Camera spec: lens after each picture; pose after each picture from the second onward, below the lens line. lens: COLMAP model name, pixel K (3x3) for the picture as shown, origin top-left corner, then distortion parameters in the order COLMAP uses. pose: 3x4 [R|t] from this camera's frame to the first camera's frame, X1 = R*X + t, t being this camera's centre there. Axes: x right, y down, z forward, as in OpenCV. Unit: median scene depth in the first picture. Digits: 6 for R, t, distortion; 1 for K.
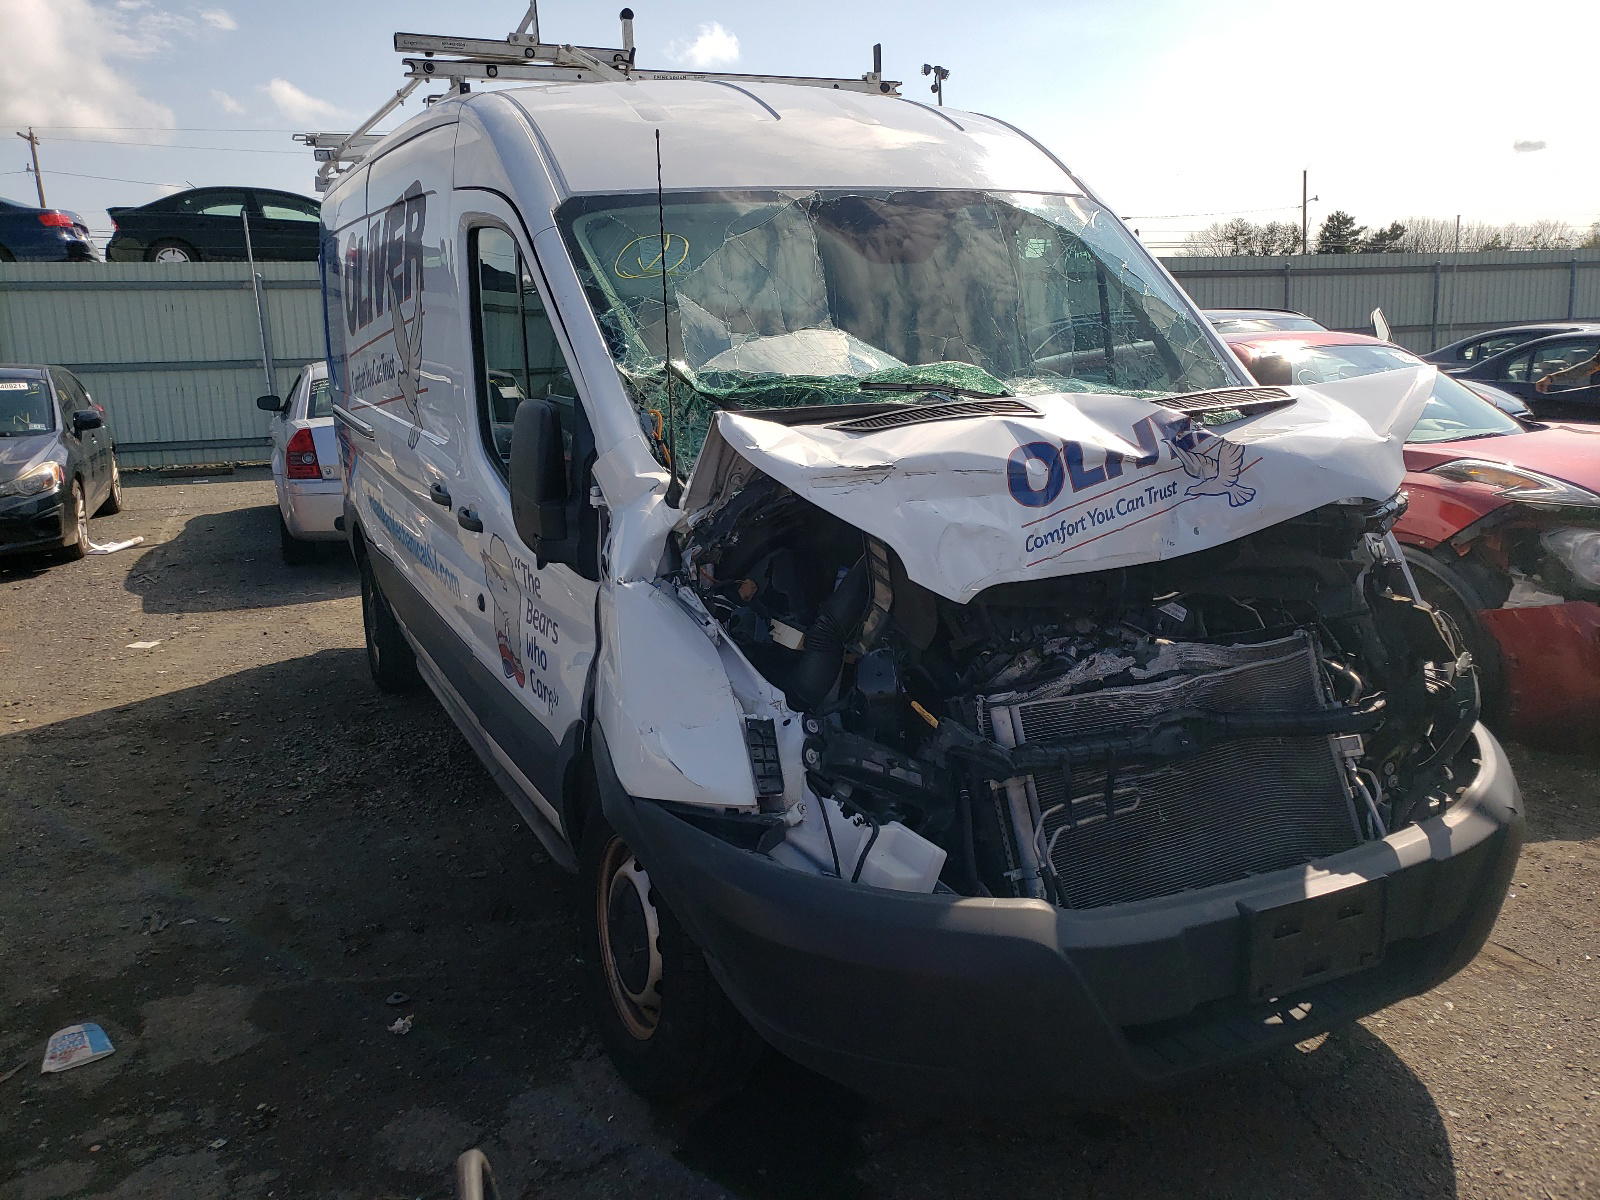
lens RADIAL K [[1185.0, 0, 802.6], [0, 1185.0, 610.3], [0, 0, 1]] dist [-0.003819, -0.044927]
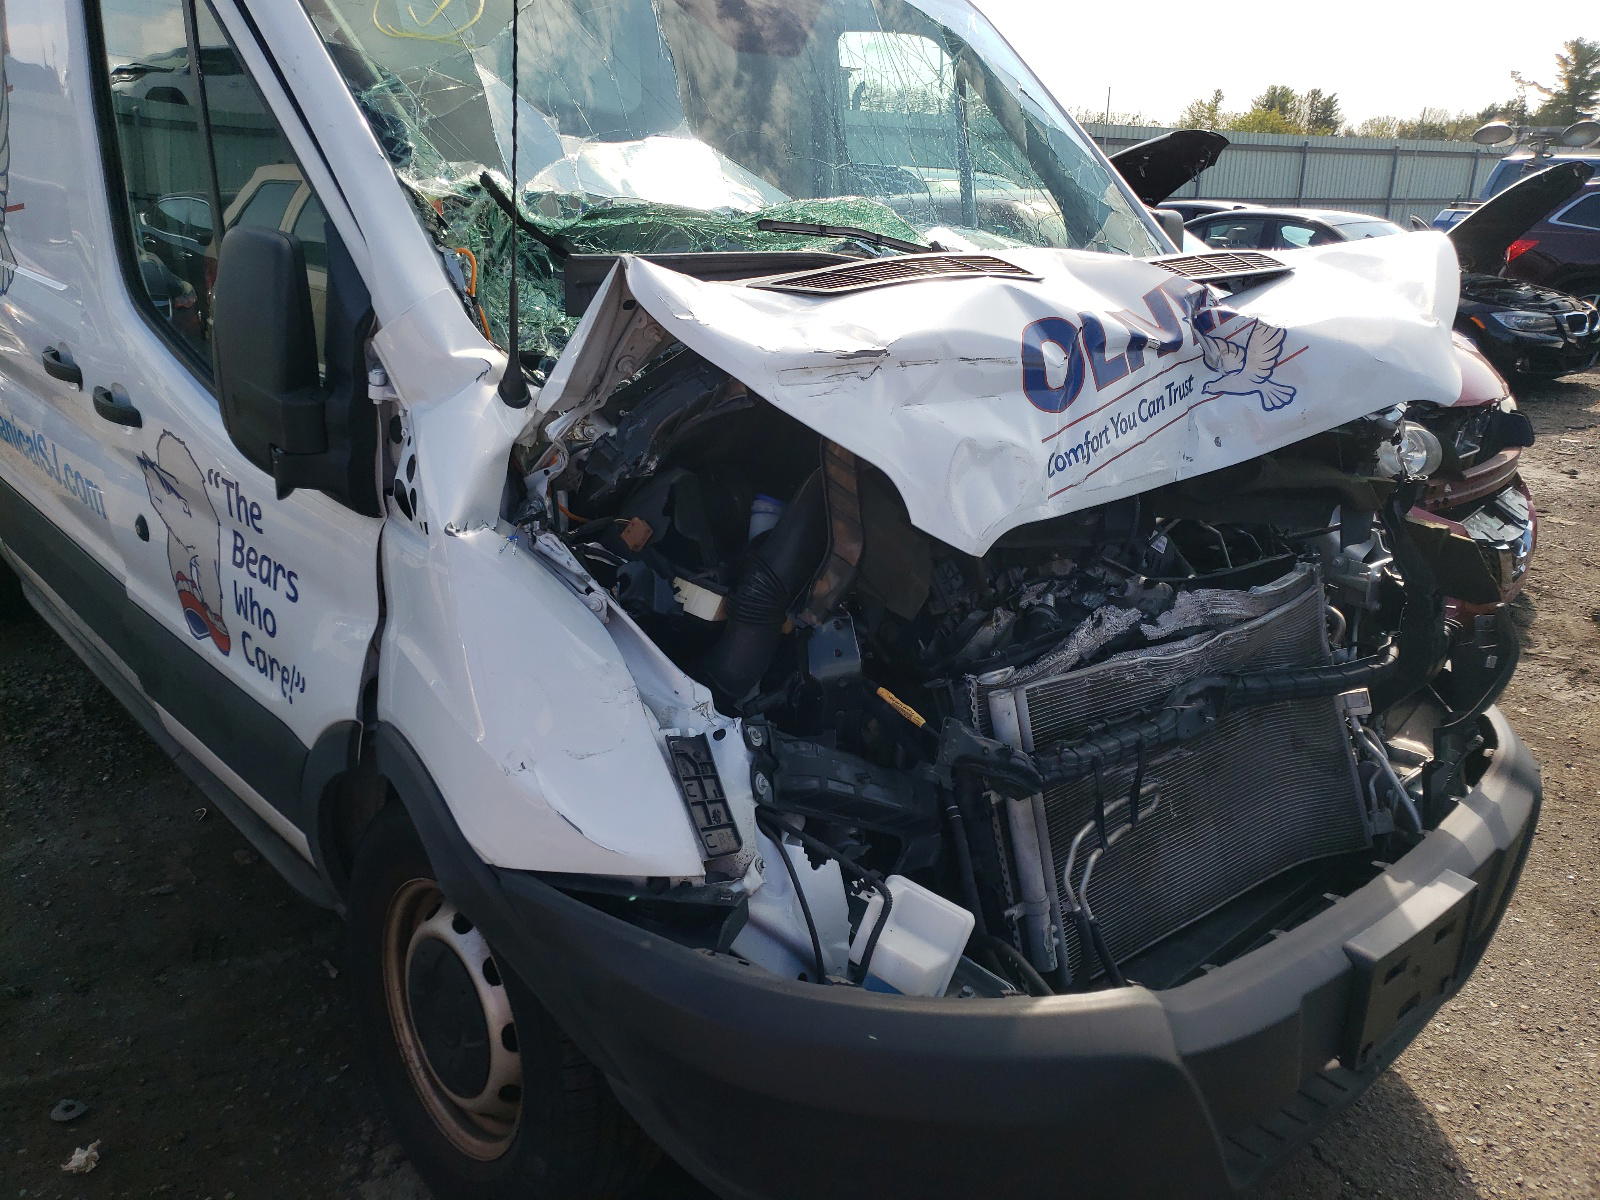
lens RADIAL K [[1204.0, 0, 803.1], [0, 1204.0, 642.0], [0, 0, 1]] dist [0.003881, -0.003345]
pose [[0.961140, -0.046822, 0.272063, -0.144762], [0.009988, 0.990764, 0.135227, -0.047952], [-0.275882, -0.127255, 0.952731, 0.324085]]
